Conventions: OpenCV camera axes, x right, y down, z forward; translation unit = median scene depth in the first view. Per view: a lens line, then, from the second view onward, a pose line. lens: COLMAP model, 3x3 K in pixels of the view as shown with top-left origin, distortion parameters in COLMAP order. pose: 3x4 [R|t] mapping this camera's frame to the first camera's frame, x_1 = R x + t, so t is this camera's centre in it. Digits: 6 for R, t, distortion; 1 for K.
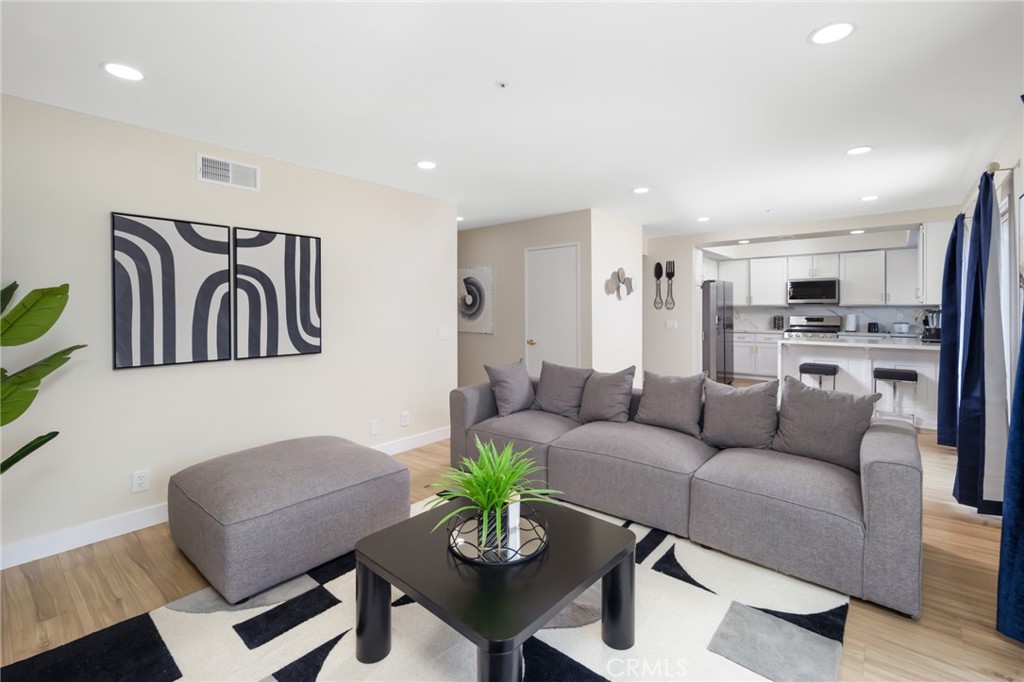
lens RADIAL K [[450.5, 0, 503.1], [0, 450.5, 313.0], [0, 0, 1]] dist [-0.000177, -0.000052]
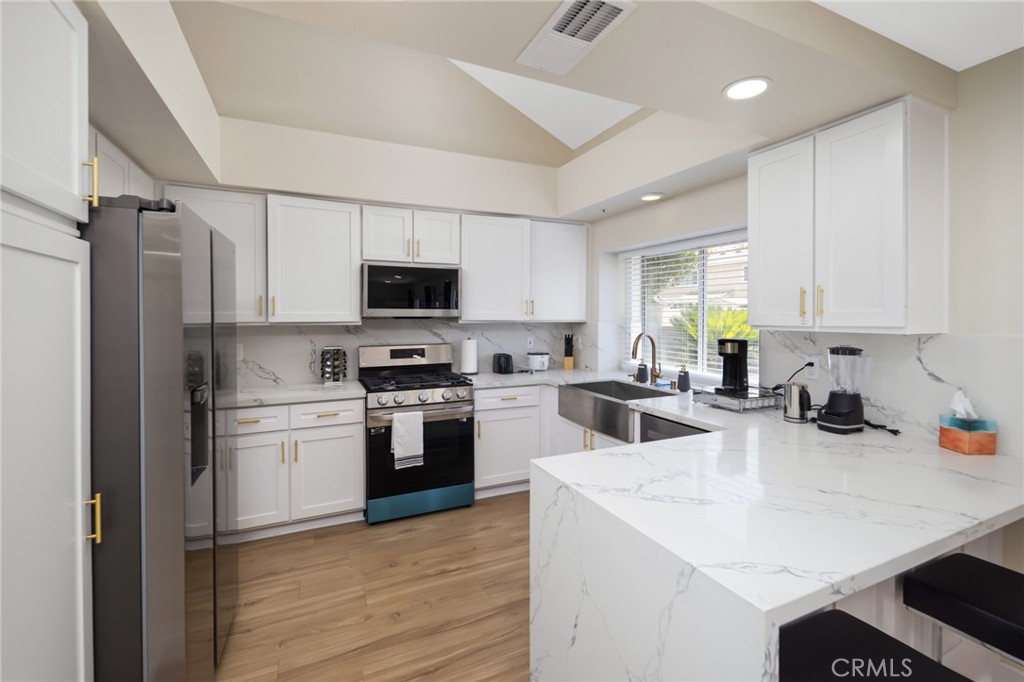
lens RADIAL K [[450.5, 0, 519.9], [0, 450.5, 316.6], [0, 0, 1]] dist [-0.000177, -0.000052]
pose [[0.413443, -0.003164, 0.910525, 0.323808], [0.006556, 0.999978, 0.000498, -0.022298], [-0.910506, 0.005764, 0.413455, 0.712963]]
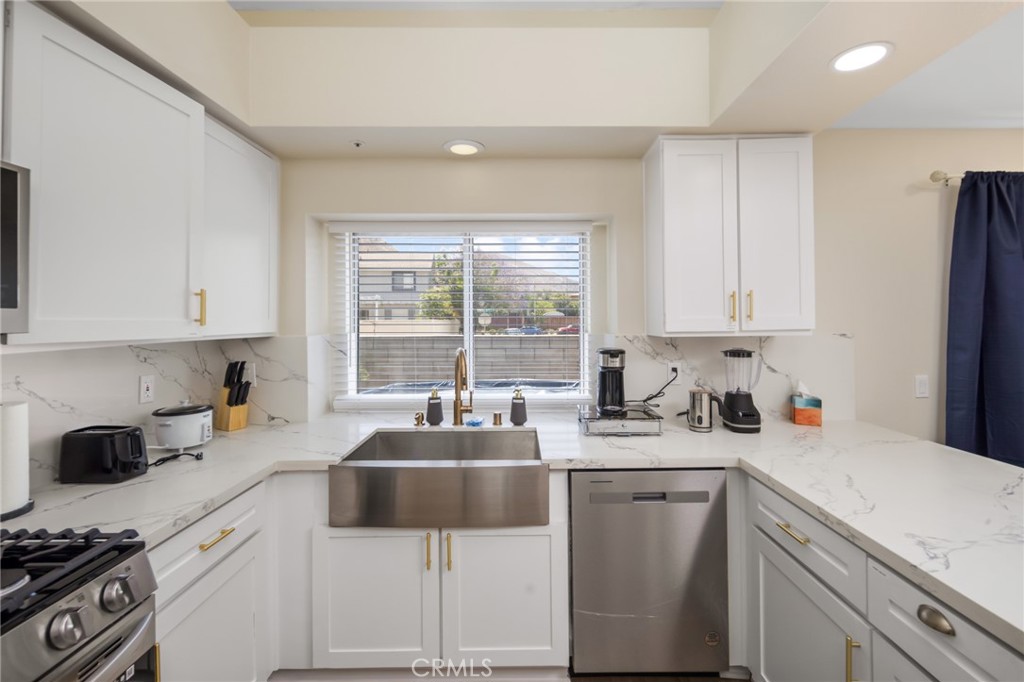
lens RADIAL K [[450.5, 0, 500.6], [0, 450.5, 318.1], [0, 0, 1]] dist [-0.000177, -0.000052]
pose [[-0.650161, 0.008532, 0.759748, 0.517497], [0.014538, 0.999894, 0.001213, -0.025107], [-0.759657, 0.011834, -0.650216, 0.933368]]
